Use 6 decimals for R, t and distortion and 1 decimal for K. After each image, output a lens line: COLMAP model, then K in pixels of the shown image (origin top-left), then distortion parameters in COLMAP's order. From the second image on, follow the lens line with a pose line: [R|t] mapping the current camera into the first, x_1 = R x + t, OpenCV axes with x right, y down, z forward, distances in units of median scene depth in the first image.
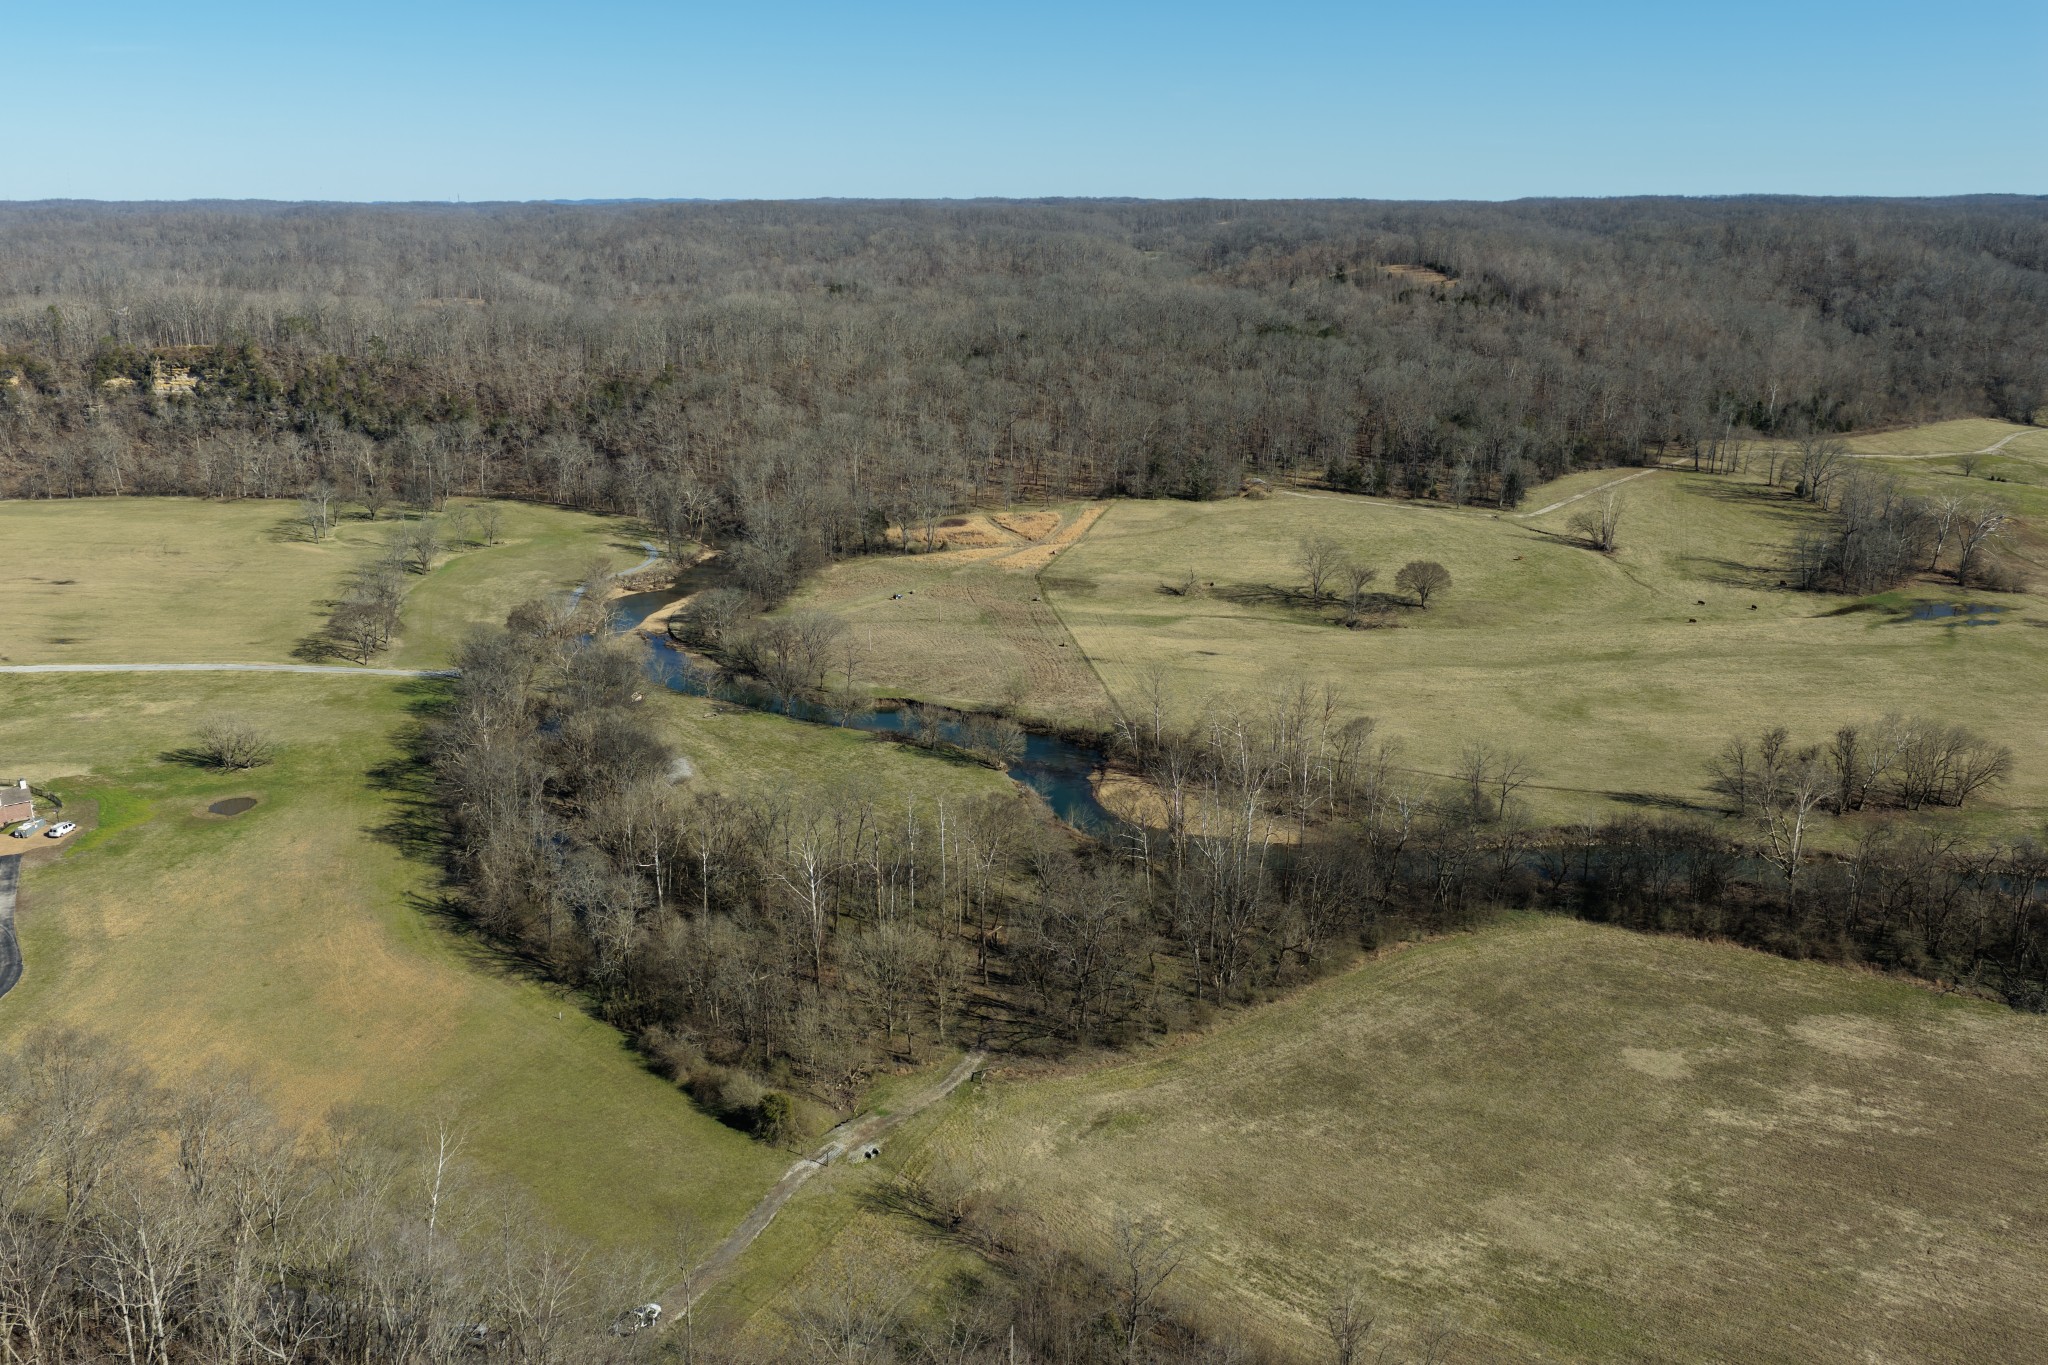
lens RADIAL K [[1716.2, 0, 1024.7], [0, 1716.2, 681.1], [0, 0, 1]] dist [-0.020471, 0.044940]
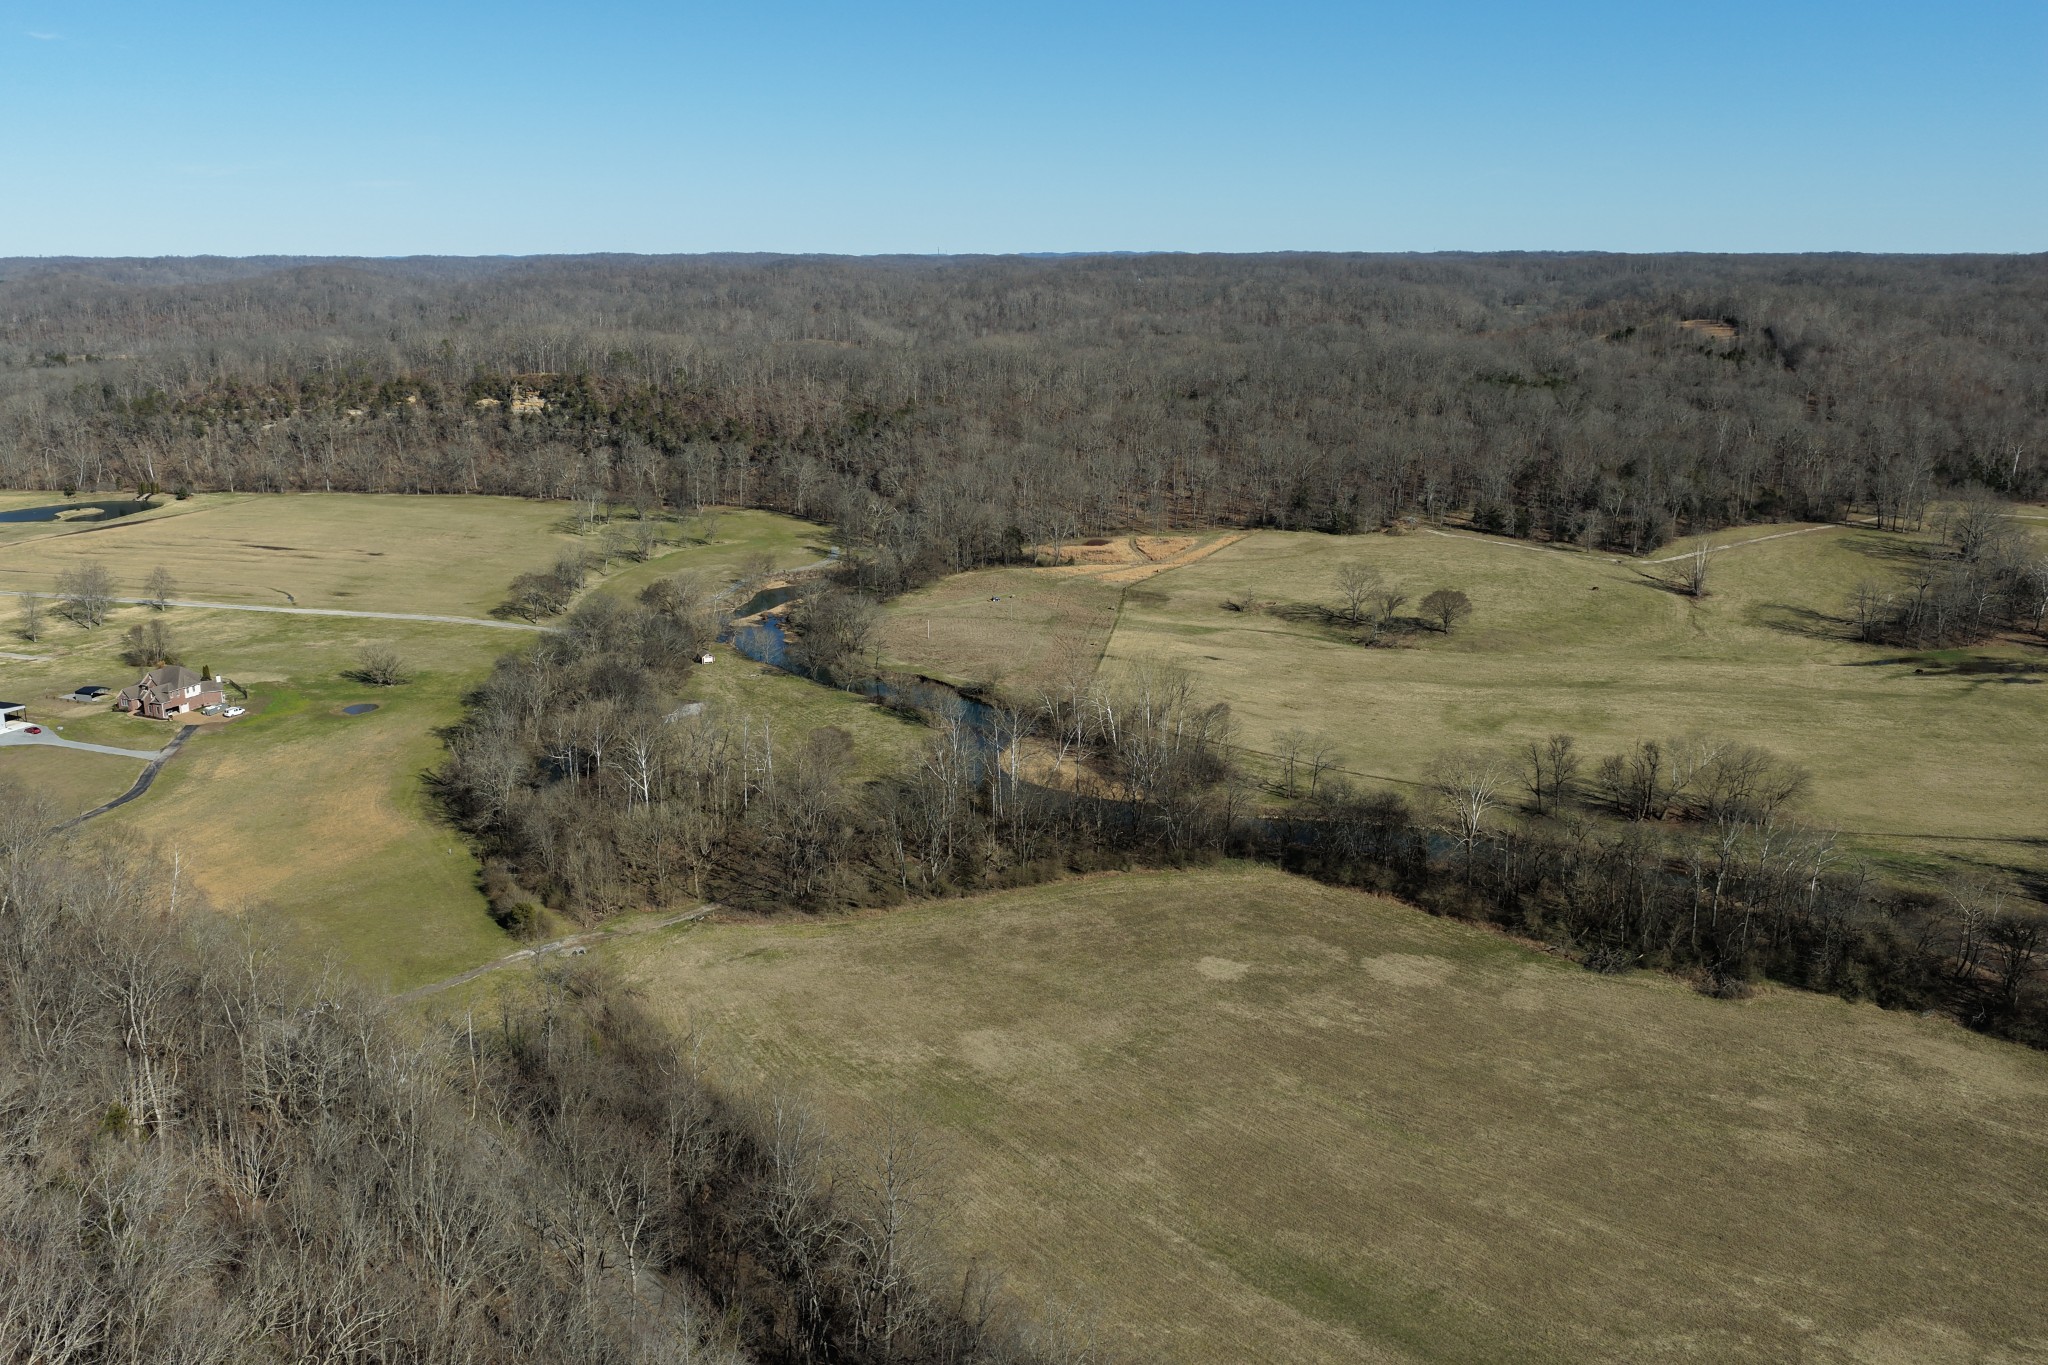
lens RADIAL K [[1716.2, 0, 1017.1], [0, 1716.2, 687.0], [0, 0, 1]] dist [-0.020471, 0.044940]
pose [[0.961286, 0.067711, -0.267105, 0.261384], [-0.074578, 0.997093, -0.015638, 0.027147], [0.265269, 0.034953, 0.963541, -0.097665]]
